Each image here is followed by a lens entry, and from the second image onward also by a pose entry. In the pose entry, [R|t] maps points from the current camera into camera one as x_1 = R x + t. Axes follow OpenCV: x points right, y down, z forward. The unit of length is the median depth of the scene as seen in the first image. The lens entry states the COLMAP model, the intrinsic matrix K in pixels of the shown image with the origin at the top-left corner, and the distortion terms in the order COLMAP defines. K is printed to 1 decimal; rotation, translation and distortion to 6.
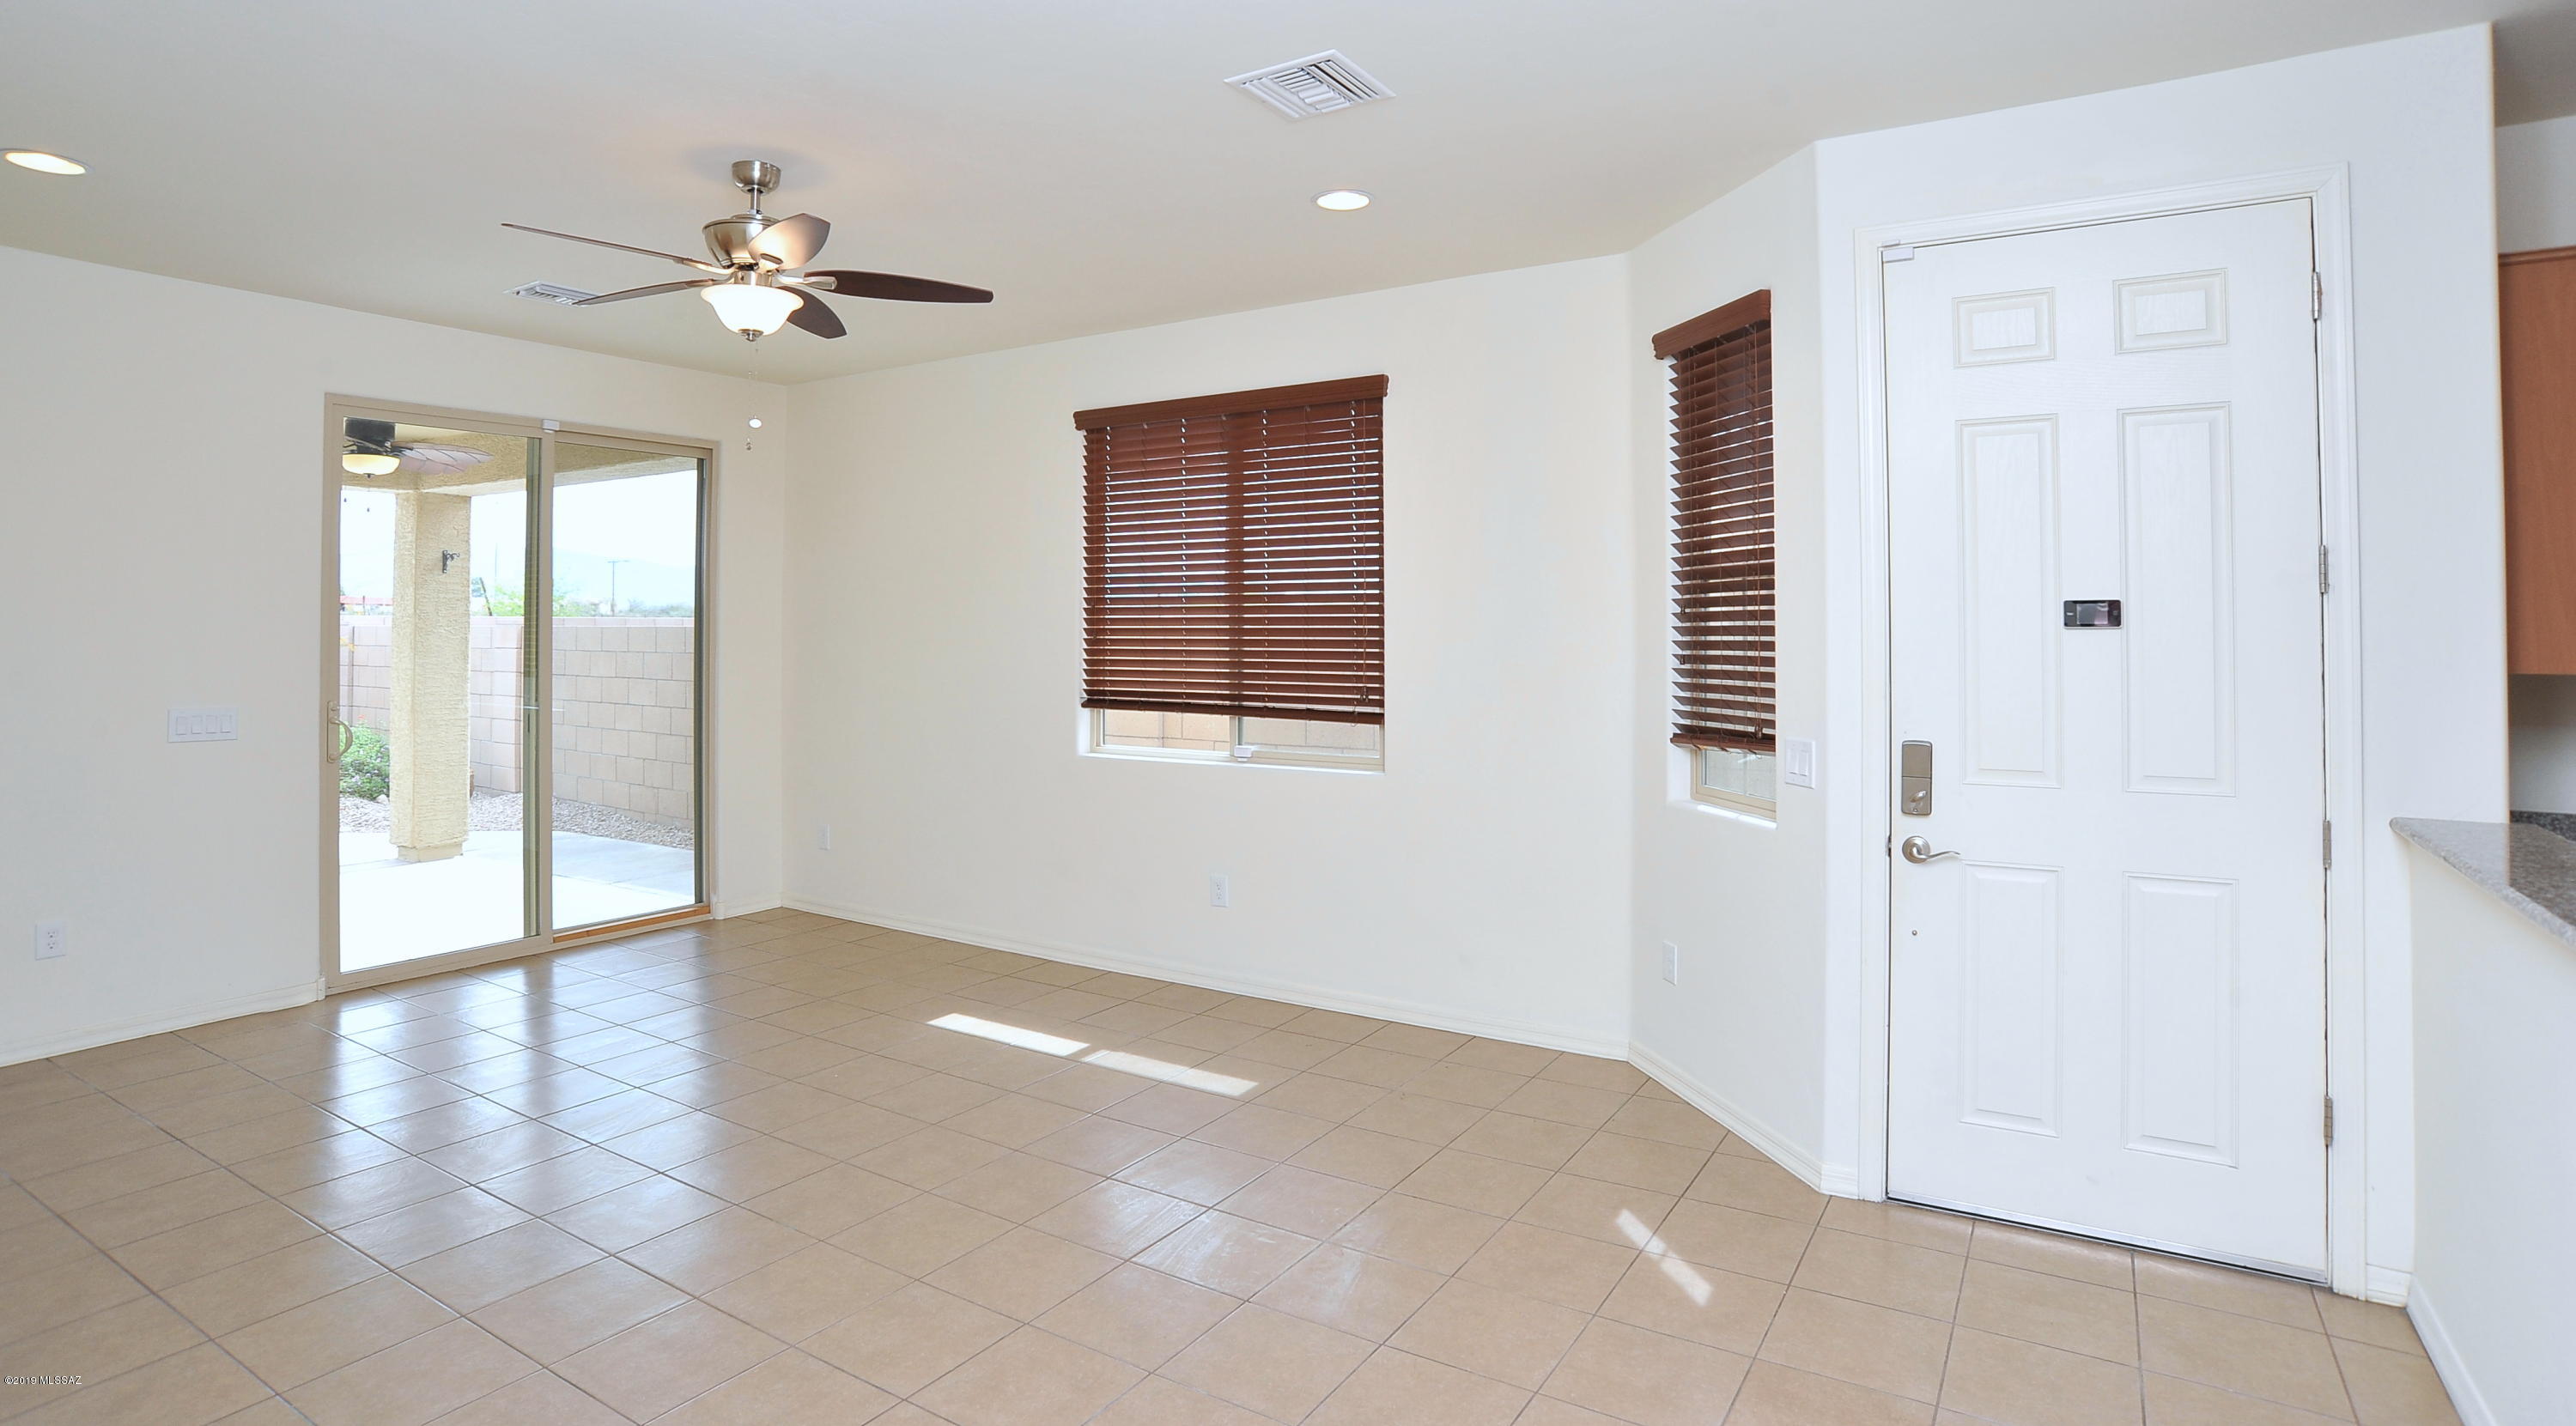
lens RADIAL K [[1317.5, 0, 1283.3], [0, 1317.5, 614.6], [0, 0, 1]] dist [-0.045738, 0.000712]
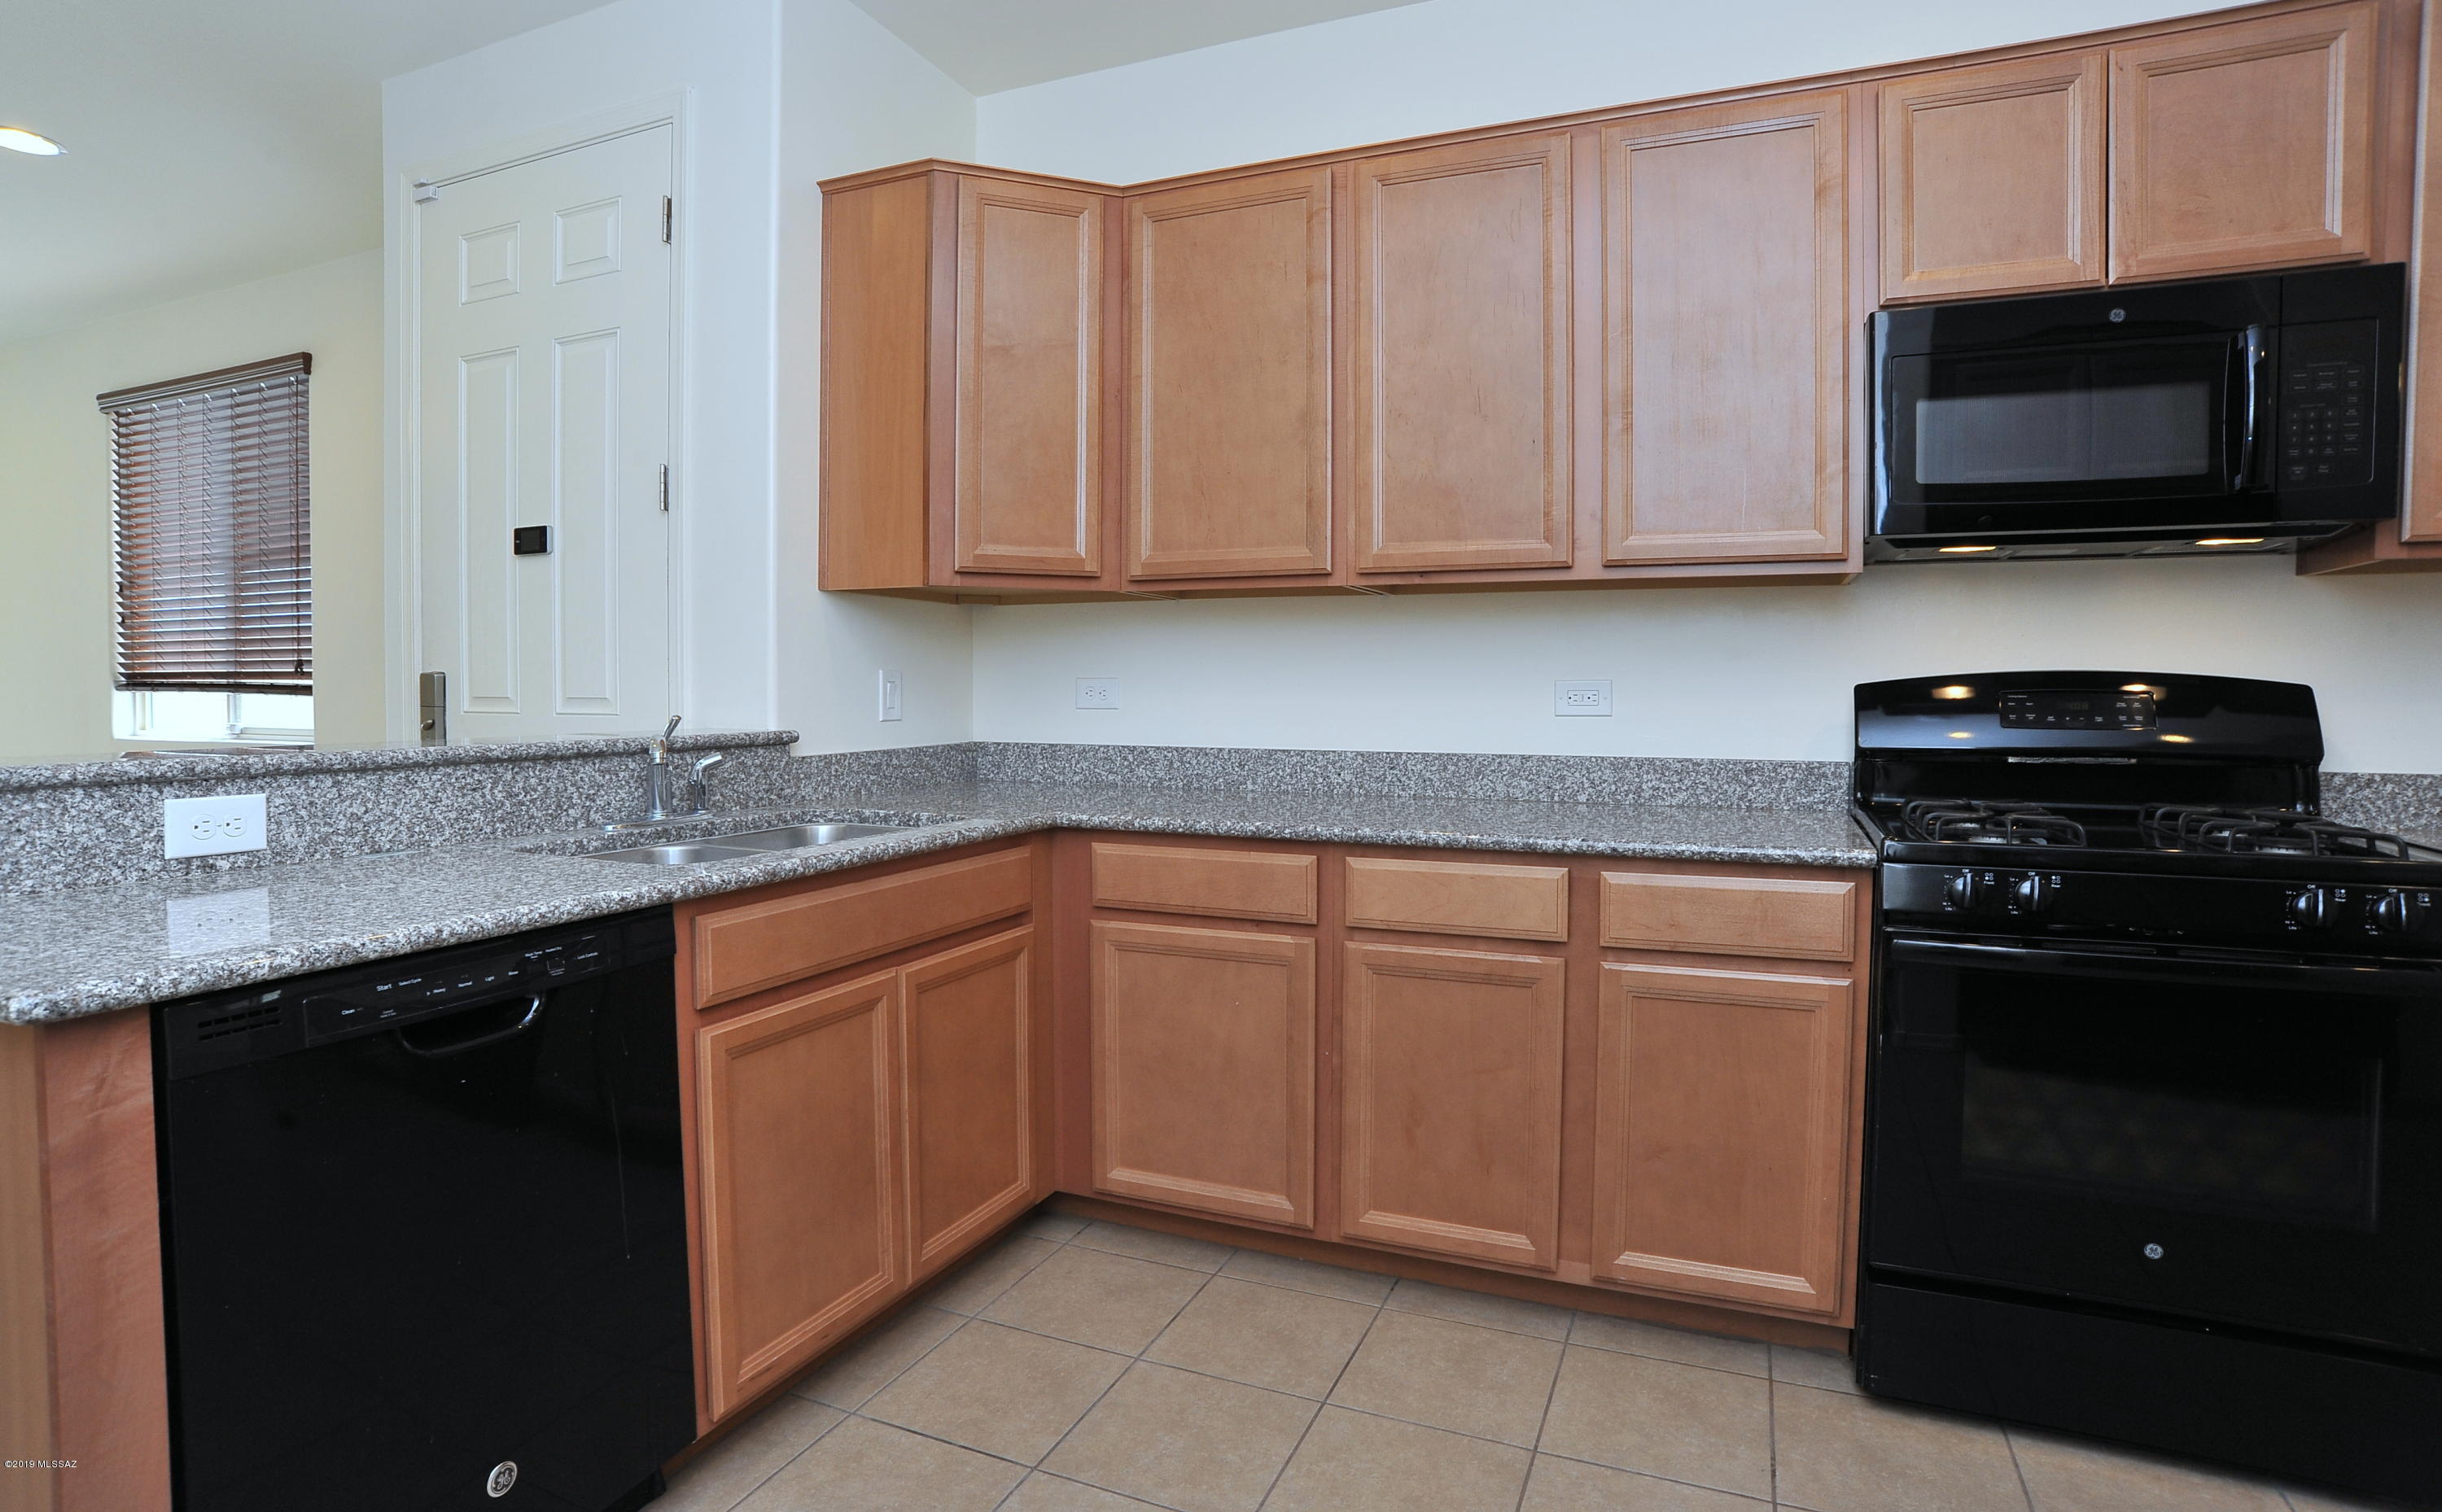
lens RADIAL K [[1236.9, 0, 1217.9], [0, 1236.9, 729.9], [0, 0, 1]] dist [-0.095951, 0.041377]
pose [[0.988471, -0.005292, 0.151320, 0.835429], [-0.002547, 0.998666, 0.051567, 0.081180], [-0.151391, -0.051357, 0.987139, -0.023088]]
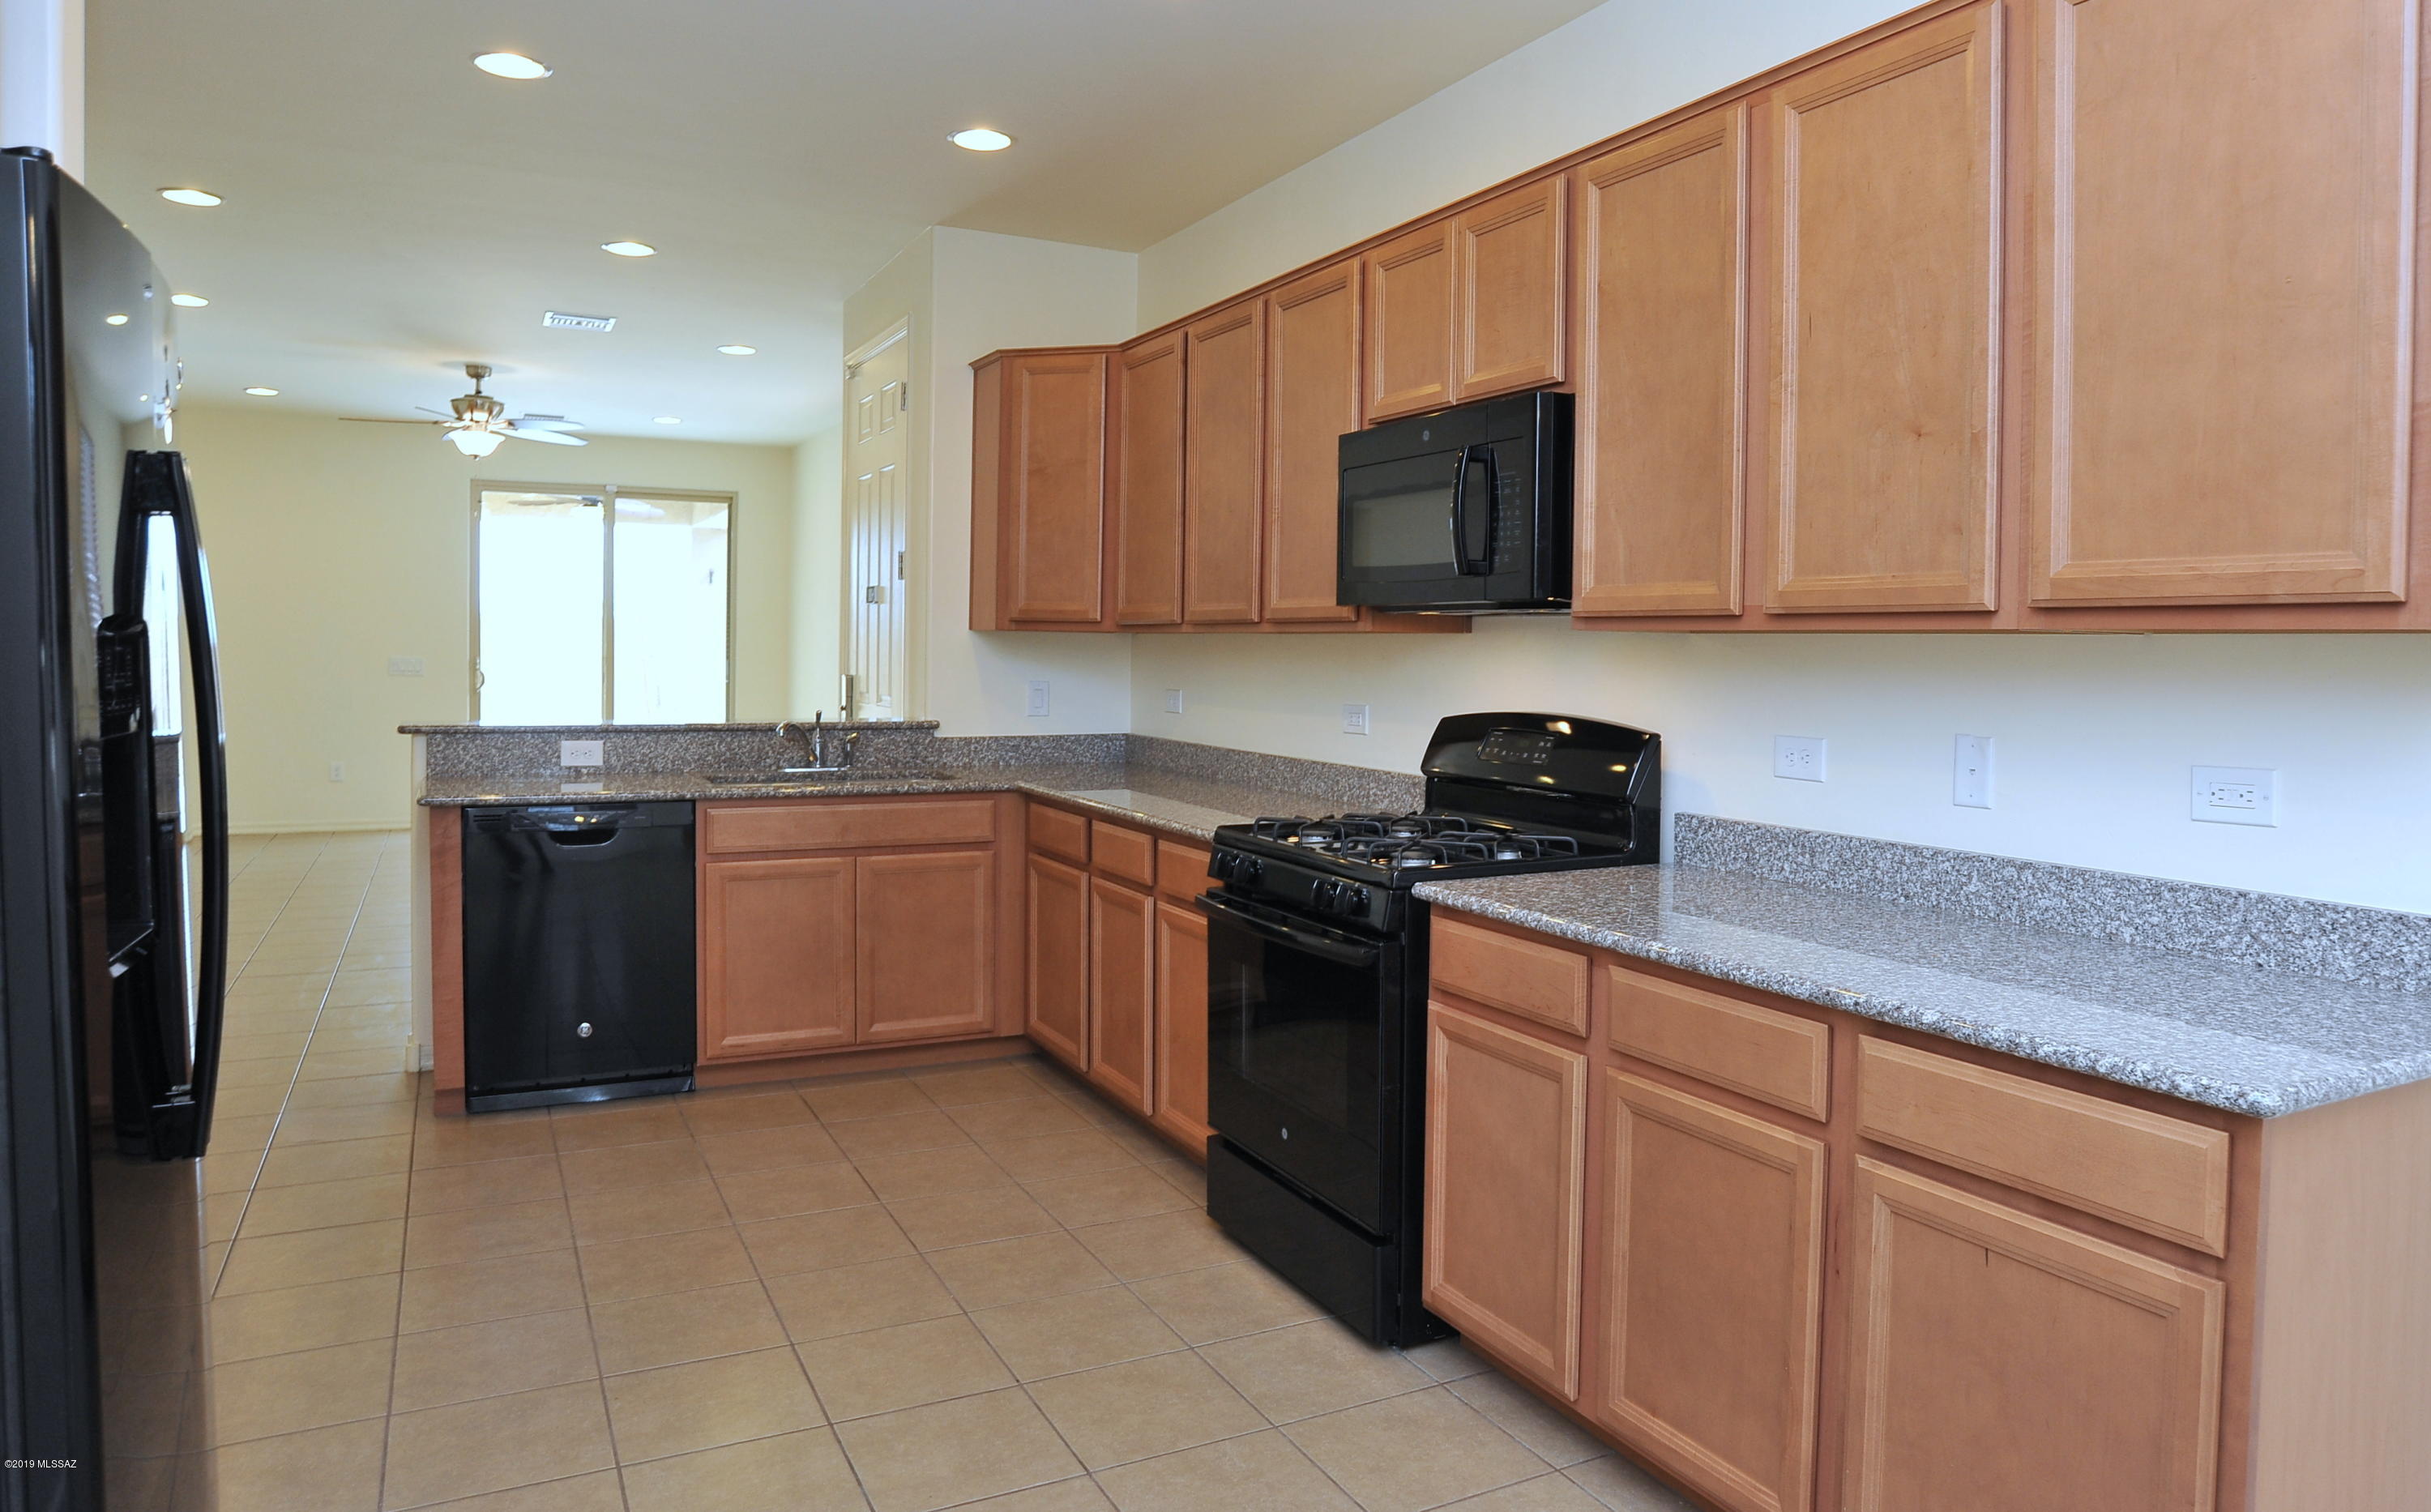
lens RADIAL K [[1590.6, 0, 1255.1], [0, 1590.6, 671.4], [0, 0, 1]] dist [-0.052721, 0.005196]
pose [[0.857956, 0.017967, -0.513409, 1.693607], [-0.003500, 0.999569, 0.029133, 0.030314], [0.513712, -0.023198, 0.857649, -0.381011]]
